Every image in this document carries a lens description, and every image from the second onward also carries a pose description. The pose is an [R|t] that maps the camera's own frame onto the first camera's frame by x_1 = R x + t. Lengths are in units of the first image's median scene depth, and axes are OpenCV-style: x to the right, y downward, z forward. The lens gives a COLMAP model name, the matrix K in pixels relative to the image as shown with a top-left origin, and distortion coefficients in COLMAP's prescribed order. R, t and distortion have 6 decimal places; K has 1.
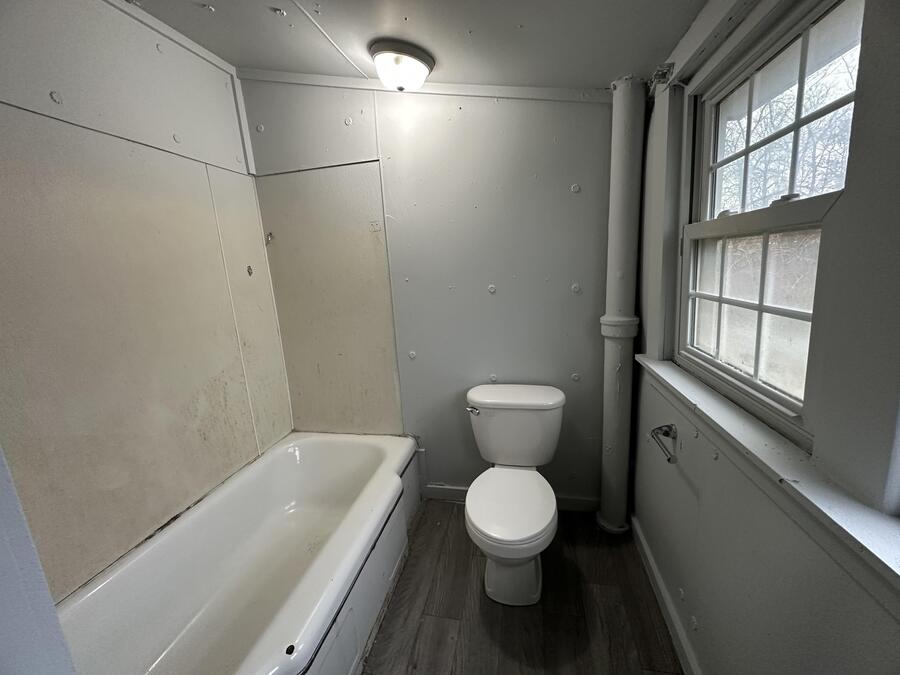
lens RADIAL K [[357.5, 0, 454.4], [0, 357.5, 336.8], [0, 0, 1]] dist [-0.008116, -0.000196]
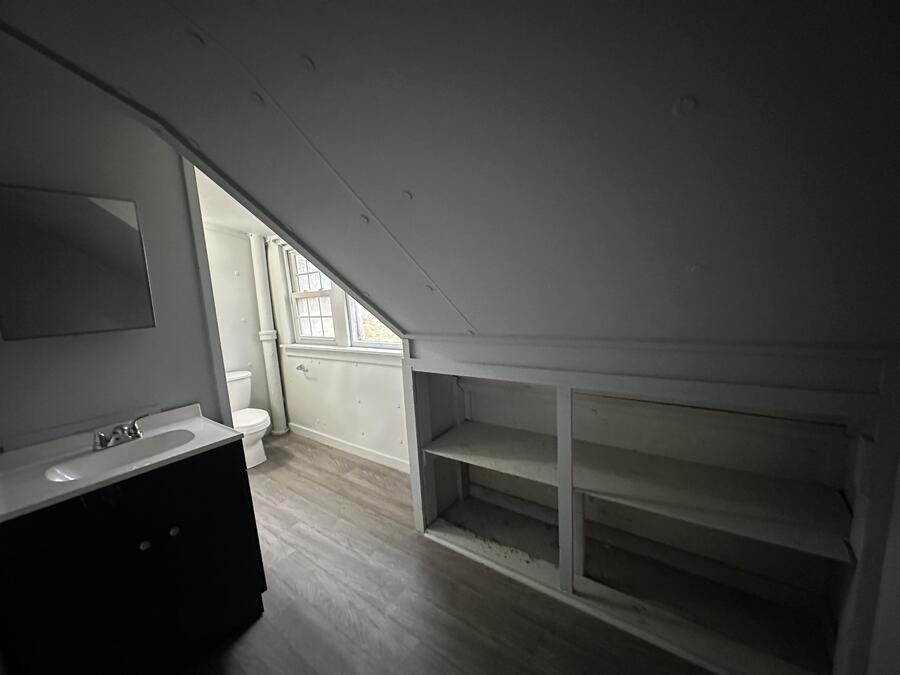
lens RADIAL K [[357.5, 0, 454.4], [0, 357.5, 336.8], [0, 0, 1]] dist [-0.008116, -0.000196]
pose [[0.427573, -0.089359, 0.899553, -1.159970], [0.209514, 0.977803, -0.002453, 0.253601], [-0.879367, 0.189518, 0.436804, -1.099610]]
